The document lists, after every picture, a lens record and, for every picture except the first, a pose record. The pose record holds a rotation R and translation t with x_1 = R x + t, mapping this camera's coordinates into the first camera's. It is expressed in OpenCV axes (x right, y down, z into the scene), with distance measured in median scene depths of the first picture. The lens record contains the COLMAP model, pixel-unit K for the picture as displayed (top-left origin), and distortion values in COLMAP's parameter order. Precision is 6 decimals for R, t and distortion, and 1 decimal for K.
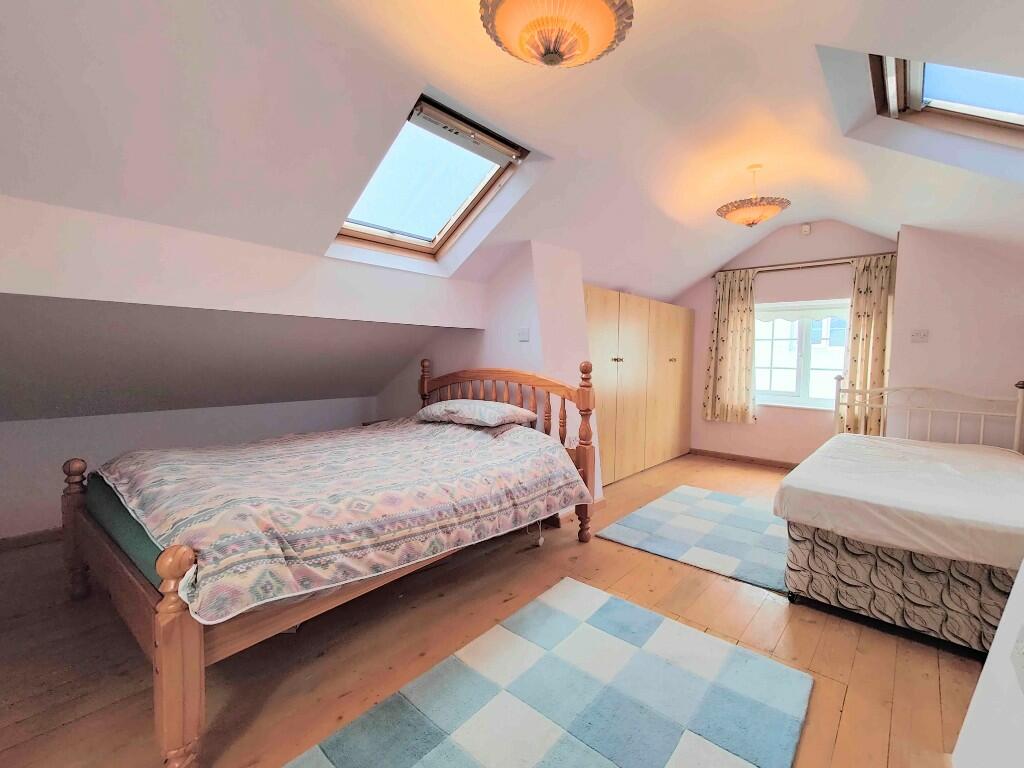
lens RADIAL K [[449.6, 0, 509.3], [0, 449.6, 379.8], [0, 0, 1]] dist [-0.002053, 0.001459]
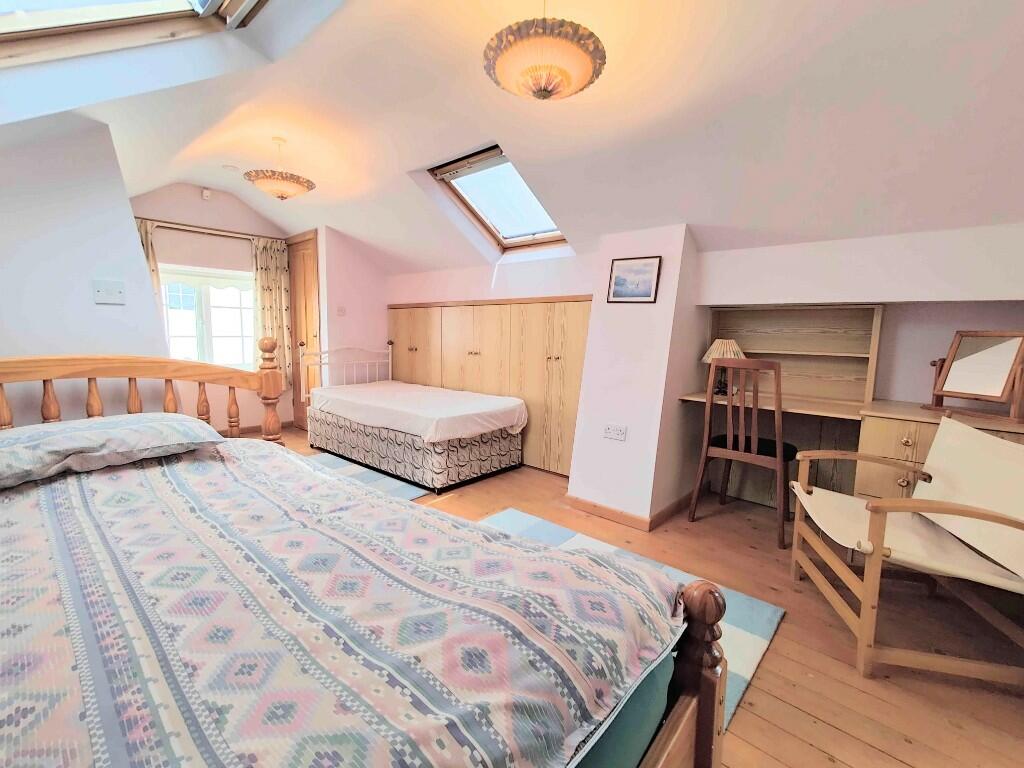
lens RADIAL K [[449.6, 0, 509.3], [0, 449.6, 384.3], [0, 0, 1]] dist [-0.002053, 0.001459]
pose [[0.008784, -0.133863, 0.990961, -0.582261], [0.037248, 0.990355, 0.133451, -0.044322], [-0.999267, 0.035740, 0.013686, 0.527261]]
